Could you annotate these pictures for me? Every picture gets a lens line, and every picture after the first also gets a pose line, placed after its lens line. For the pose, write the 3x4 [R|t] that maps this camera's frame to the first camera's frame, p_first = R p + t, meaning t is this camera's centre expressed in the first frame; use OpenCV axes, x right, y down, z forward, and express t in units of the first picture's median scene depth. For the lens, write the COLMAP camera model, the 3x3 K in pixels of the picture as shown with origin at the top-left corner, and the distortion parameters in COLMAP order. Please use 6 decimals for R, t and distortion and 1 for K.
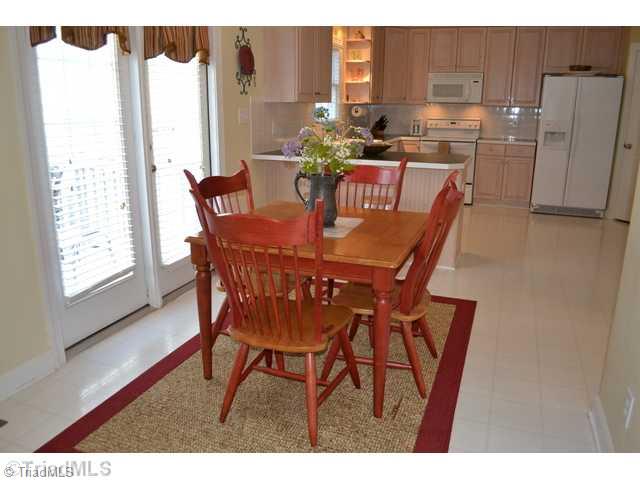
lens RADIAL K [[524.7, 0, 317.9], [0, 524.7, 240.6], [0, 0, 1]] dist [-0.079951, -0.004934]
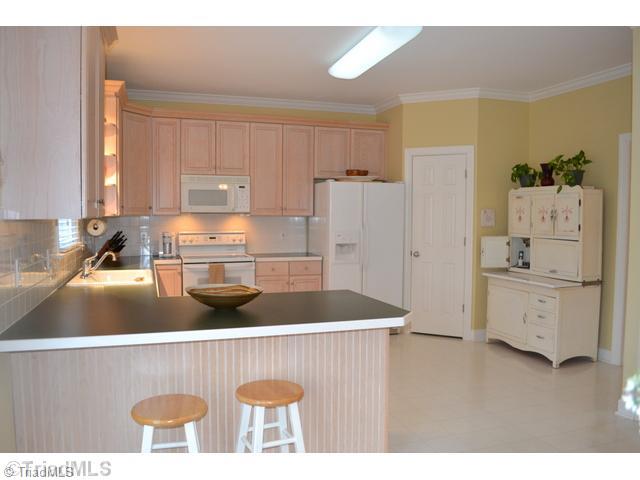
lens RADIAL K [[524.7, 0, 320.3], [0, 524.7, 239.5], [0, 0, 1]] dist [-0.079951, -0.004934]
pose [[0.778015, -0.038356, 0.627074, -0.115847], [0.159871, 0.977364, -0.138570, -0.093208], [-0.607564, 0.208061, 0.766535, 0.312274]]
